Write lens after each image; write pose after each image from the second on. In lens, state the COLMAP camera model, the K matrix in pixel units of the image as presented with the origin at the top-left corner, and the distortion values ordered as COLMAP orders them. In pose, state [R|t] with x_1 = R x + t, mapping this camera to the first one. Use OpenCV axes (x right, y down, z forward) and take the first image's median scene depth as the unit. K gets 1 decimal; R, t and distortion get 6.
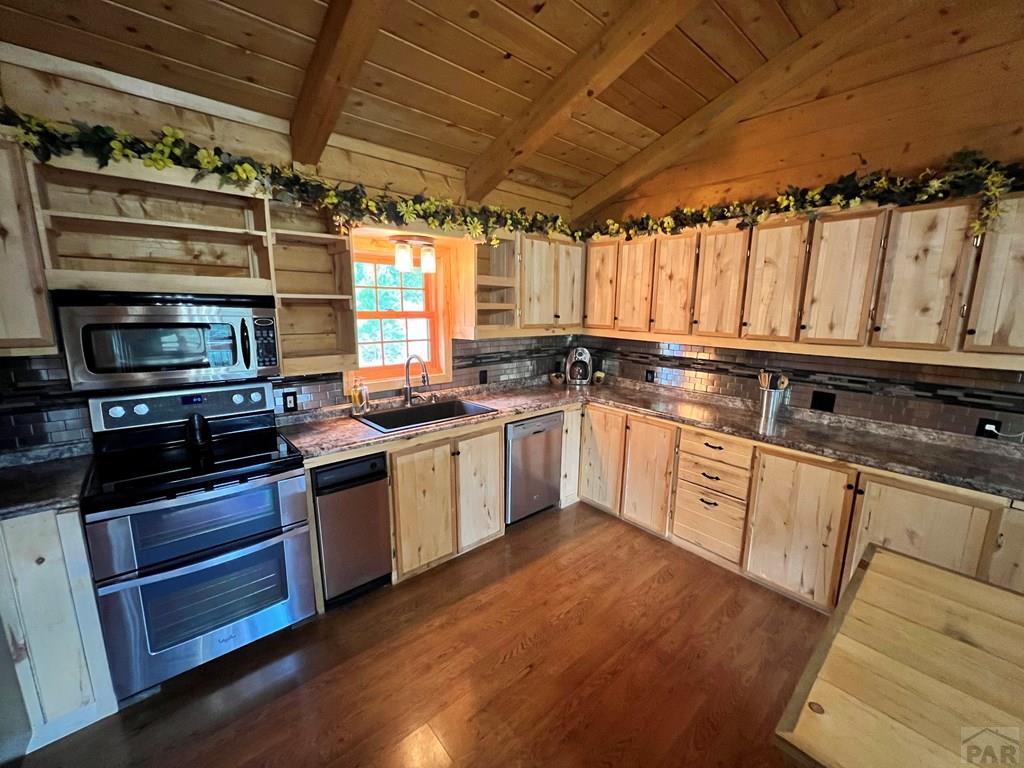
lens RADIAL K [[411.7, 0, 509.5], [0, 411.7, 381.2], [0, 0, 1]] dist [-0.004601, 0.001320]
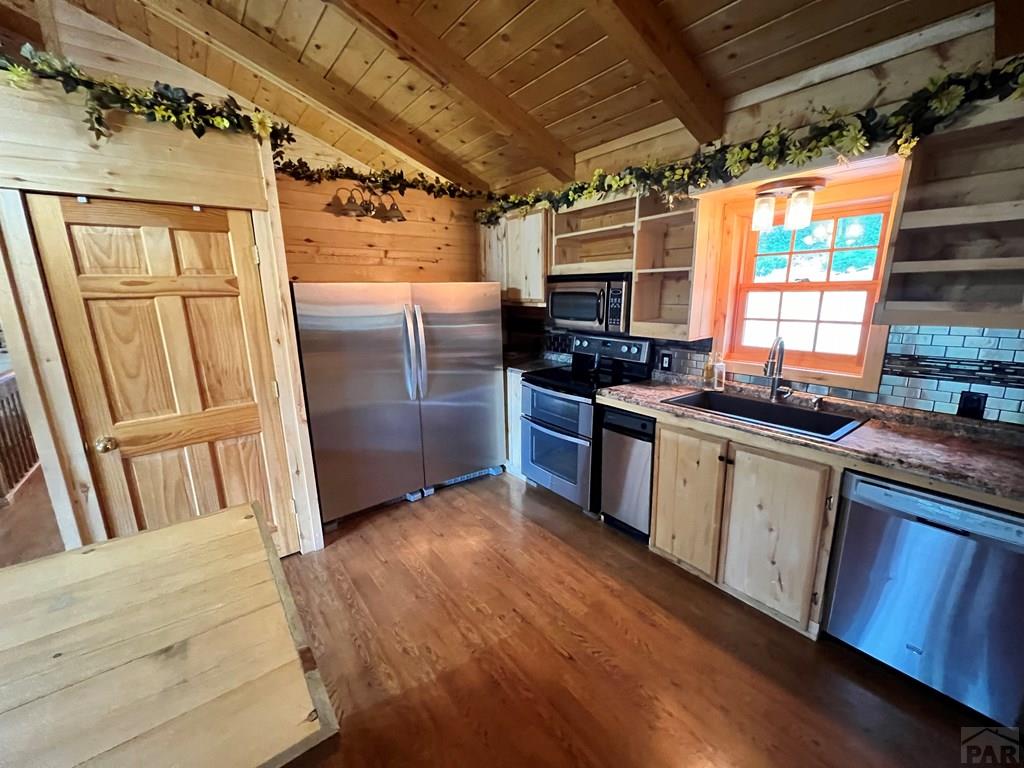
lens RADIAL K [[411.7, 0, 508.5], [0, 411.7, 380.7], [0, 0, 1]] dist [-0.004601, 0.001320]
pose [[-0.065826, 0.198998, -0.977787, 0.607540], [-0.169678, 0.963408, 0.207495, -0.061503], [0.983299, 0.179567, -0.029652, 0.552141]]
